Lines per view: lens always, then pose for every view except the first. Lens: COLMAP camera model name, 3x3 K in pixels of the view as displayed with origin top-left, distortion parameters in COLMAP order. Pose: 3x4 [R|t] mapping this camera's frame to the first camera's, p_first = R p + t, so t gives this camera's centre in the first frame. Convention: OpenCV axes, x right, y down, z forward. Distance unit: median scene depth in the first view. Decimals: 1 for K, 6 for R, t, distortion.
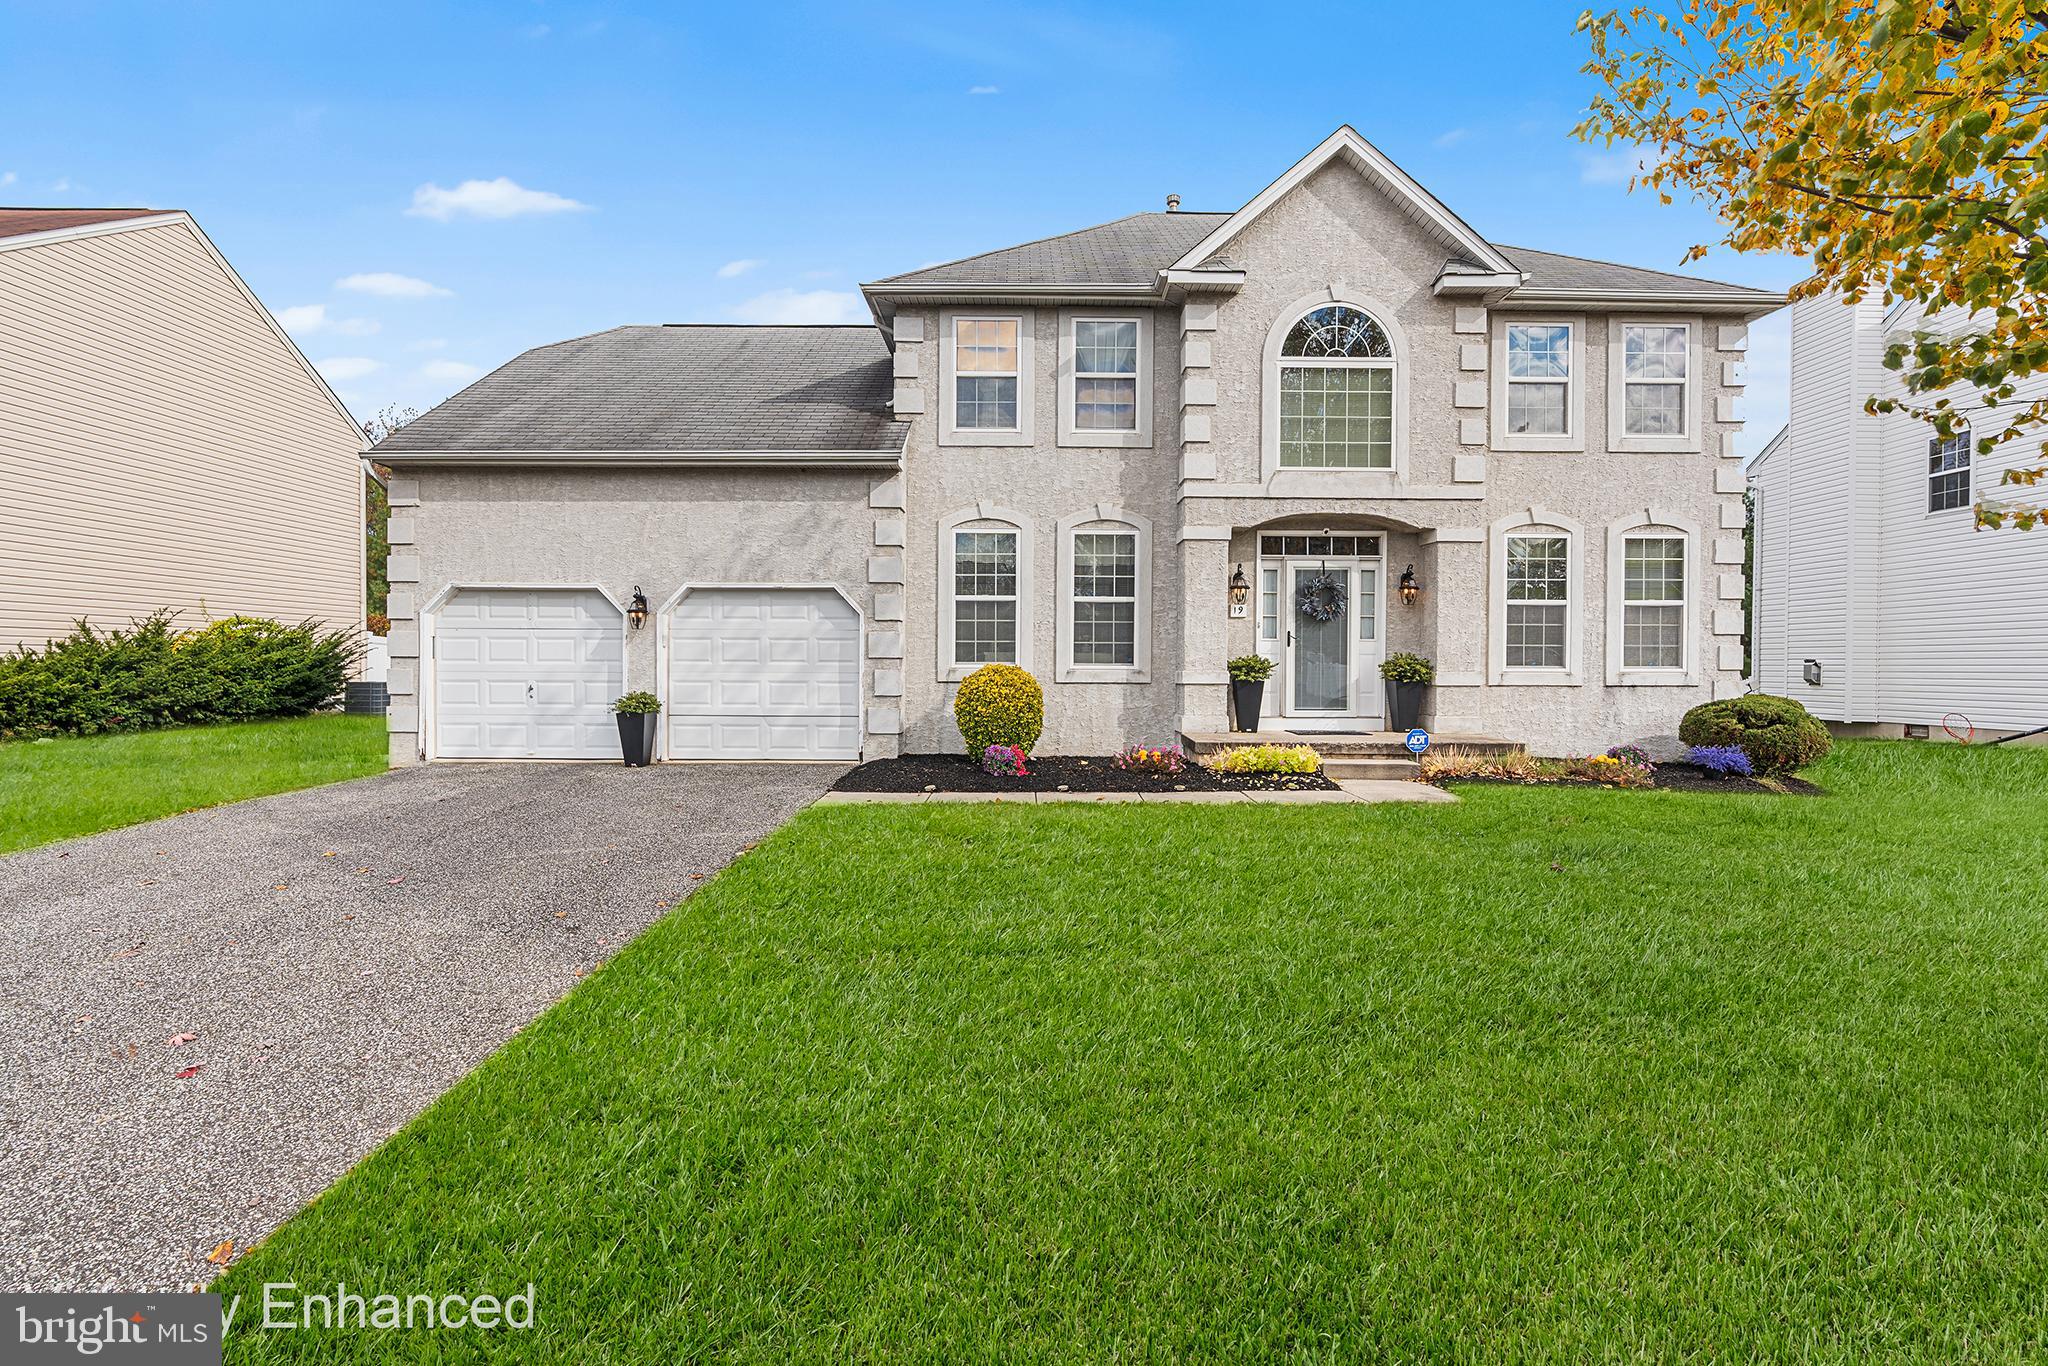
lens RADIAL K [[941.4, 0, 1020.4], [0, 941.4, 677.1], [0, 0, 1]] dist [-0.001176, -0.000114]
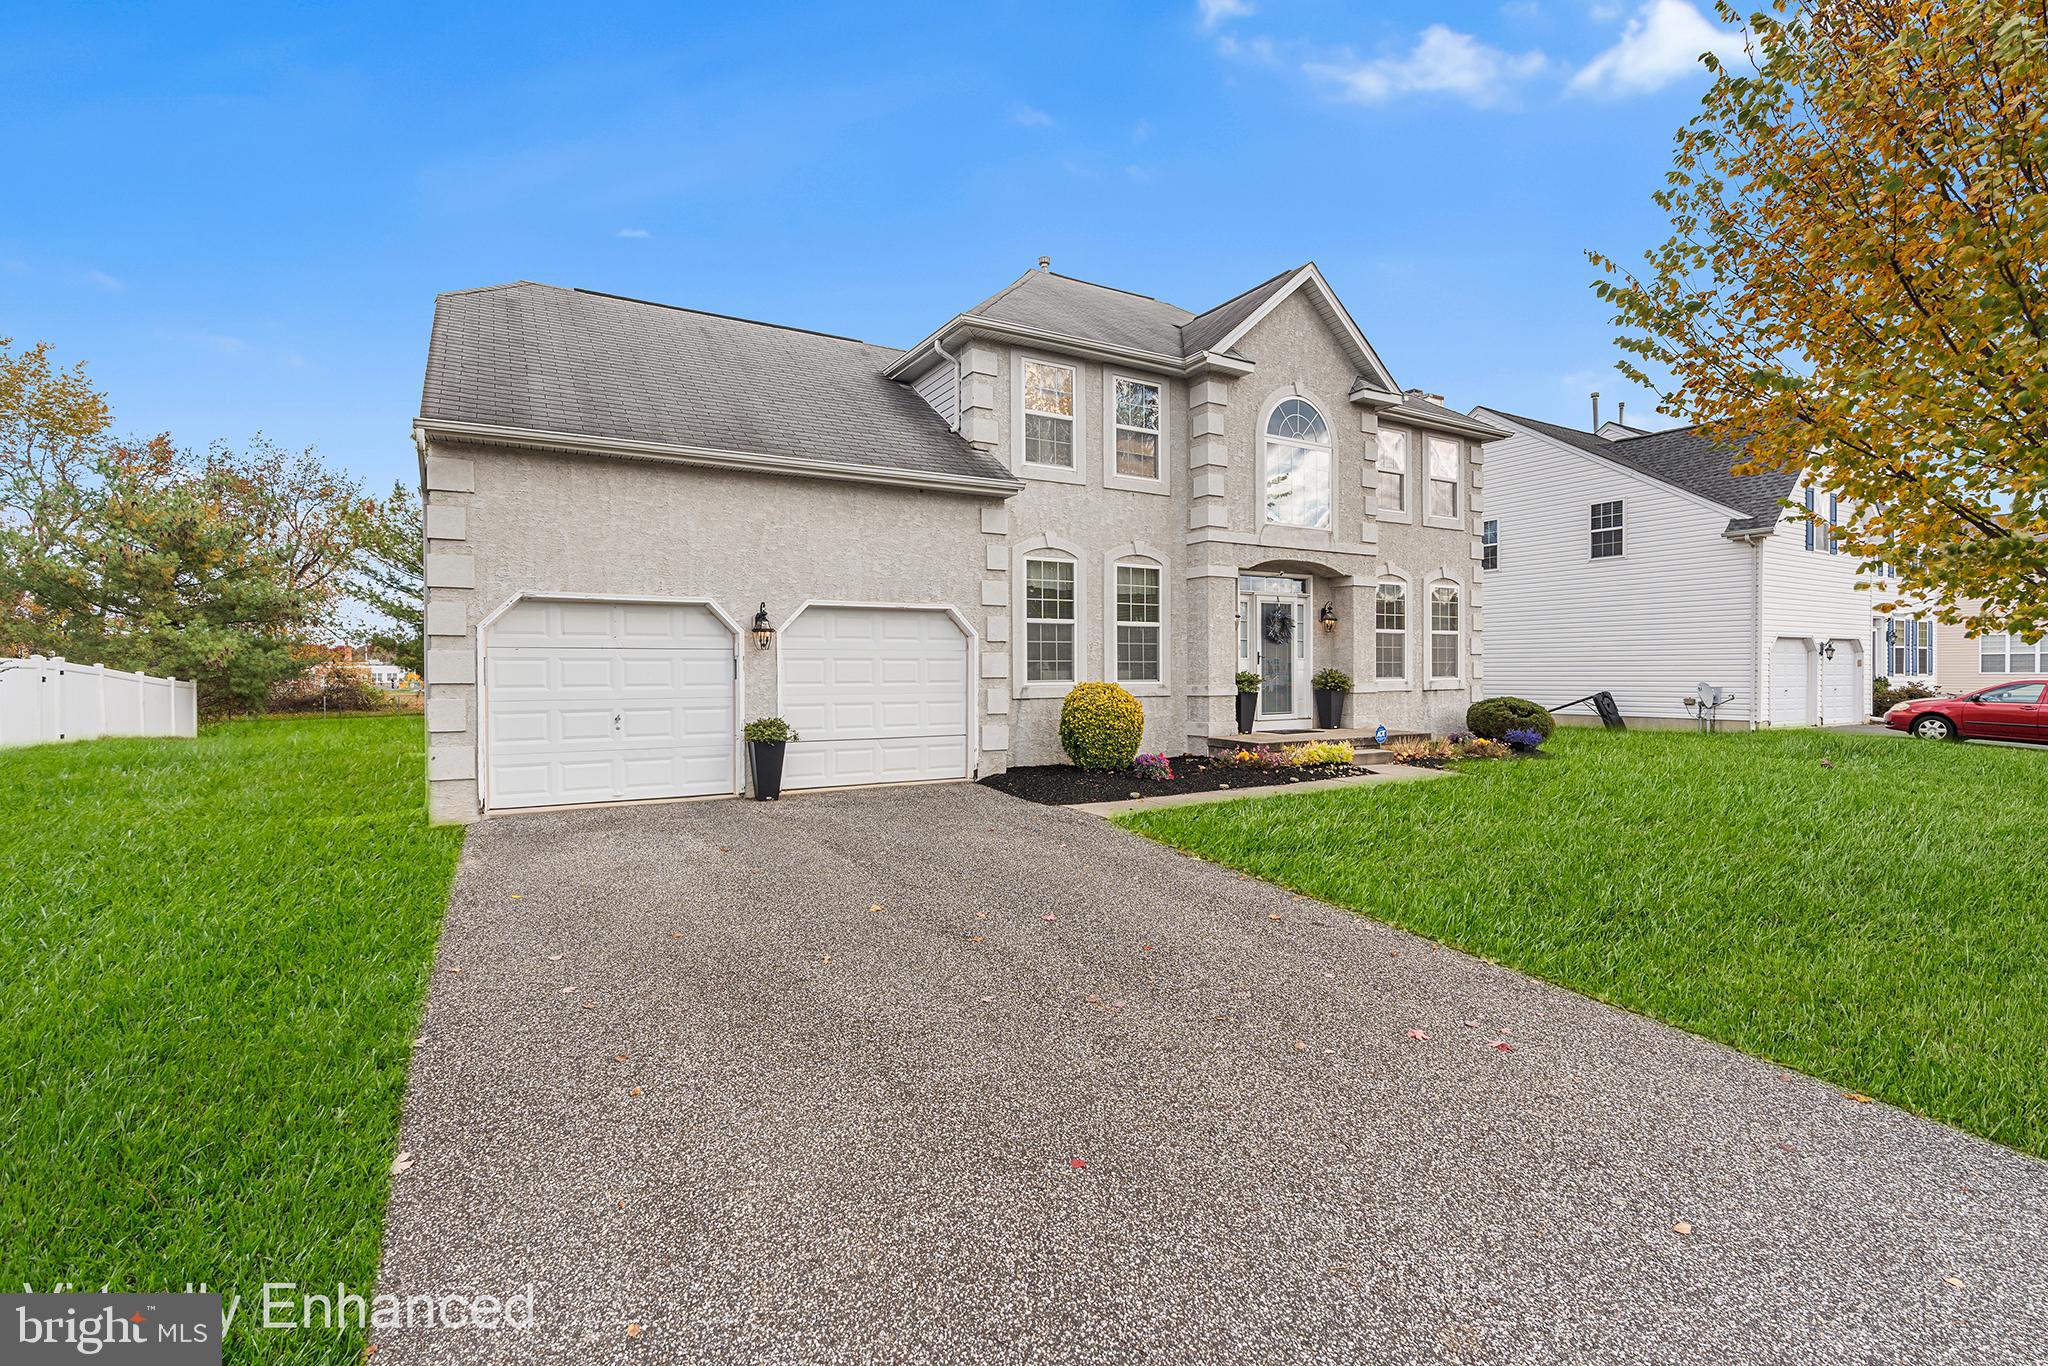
lens RADIAL K [[941.4, 0, 1025.0], [0, 941.4, 680.0], [0, 0, 1]] dist [-0.001176, -0.000114]
pose [[0.863671, -0.013509, 0.503875, -0.618234], [0.018203, 0.999825, -0.004395, -0.012007], [-0.503728, 0.012968, 0.863765, 0.080630]]
